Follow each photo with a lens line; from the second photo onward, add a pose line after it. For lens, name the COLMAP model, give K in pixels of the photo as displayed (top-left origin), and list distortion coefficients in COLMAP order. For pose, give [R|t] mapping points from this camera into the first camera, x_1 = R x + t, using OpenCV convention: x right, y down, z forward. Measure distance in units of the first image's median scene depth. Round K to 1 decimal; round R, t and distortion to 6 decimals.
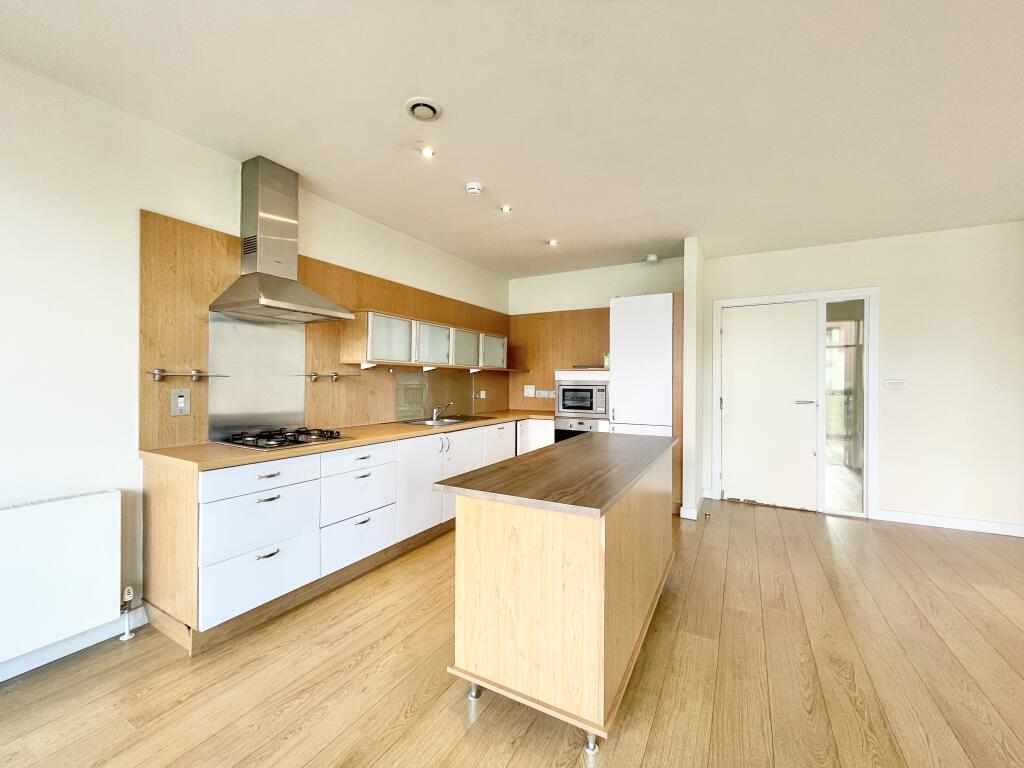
lens RADIAL K [[416.2, 0, 510.7], [0, 416.2, 381.6], [0, 0, 1]] dist [-0.002168, -0.000594]
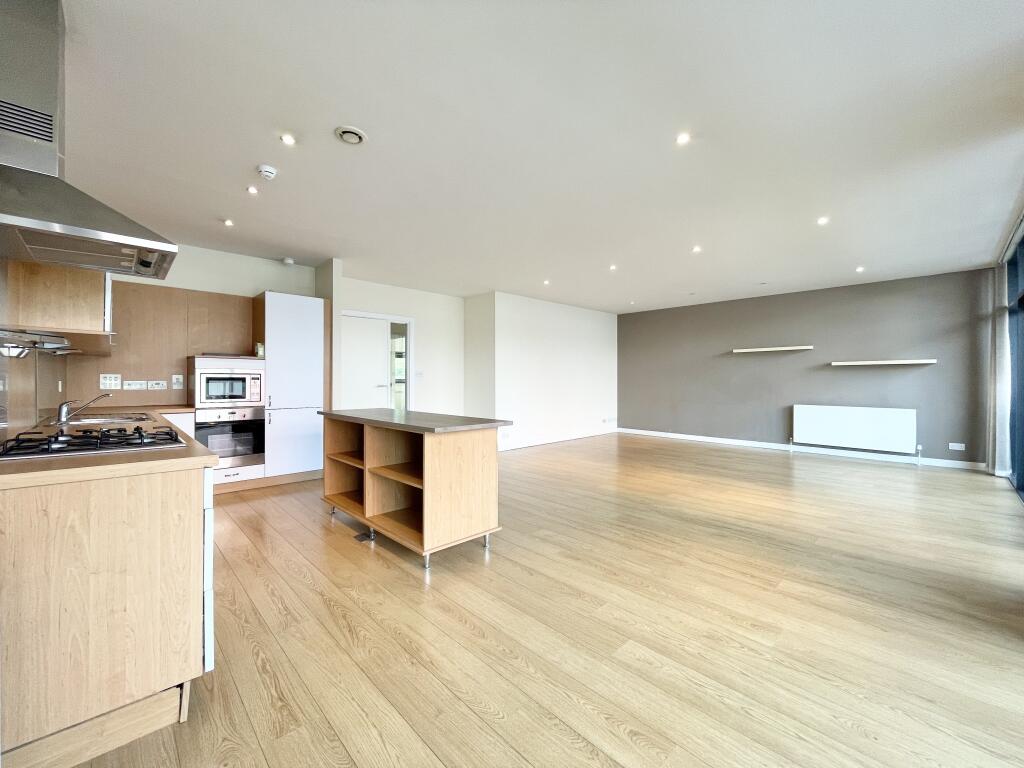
lens RADIAL K [[416.2, 0, 510.7], [0, 416.2, 381.6], [0, 0, 1]] dist [-0.002168, -0.000594]
pose [[0.292503, -0.006869, 0.956240, -0.722834], [0.000743, 0.999976, 0.006956, 0.026976], [-0.956264, -0.001324, 0.292501, 0.123813]]
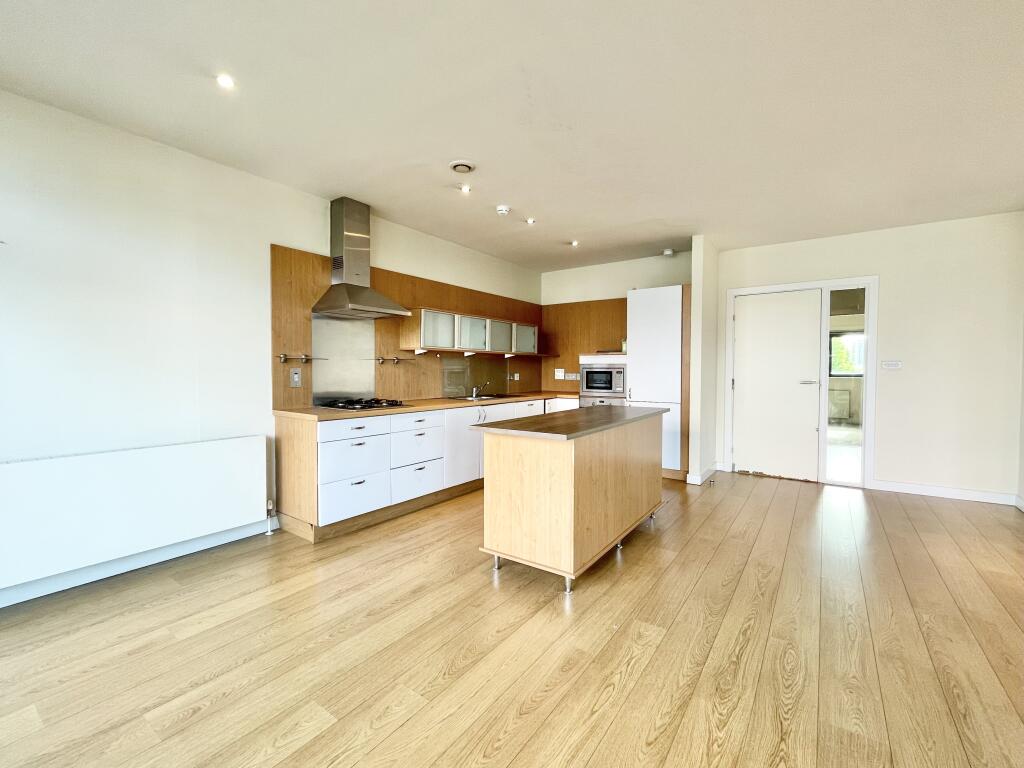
lens RADIAL K [[443.2, 0, 510.8], [0, 443.2, 381.5], [0, 0, 1]] dist [-0.001493, -0.000482]
pose [[0.994170, -0.000168, -0.107820, 0.067135], [0.003053, 0.999642, 0.026592, 0.016420], [0.107776, -0.026766, 0.993815, -0.284927]]
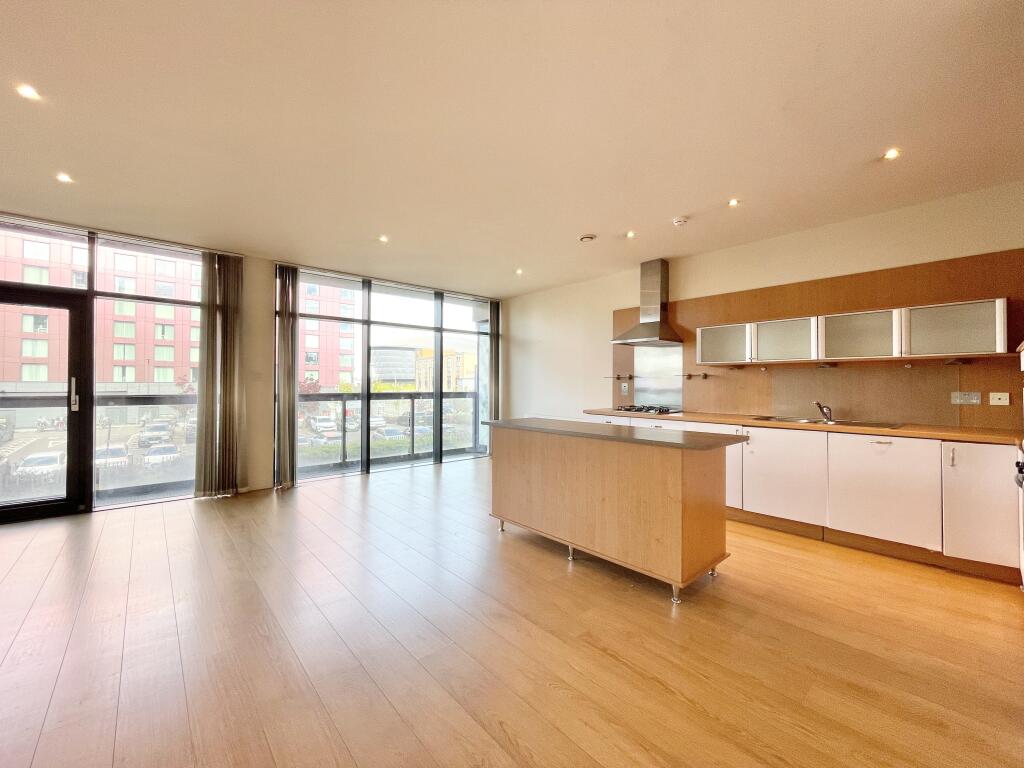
lens RADIAL K [[416.2, 0, 510.7], [0, 416.2, 381.6], [0, 0, 1]] dist [-0.002168, -0.000594]
pose [[-0.335522, -0.012030, -0.941956, 1.026491], [-0.005813, 0.999926, -0.010700, 0.024559], [0.942015, 0.001885, -0.335567, 0.782055]]
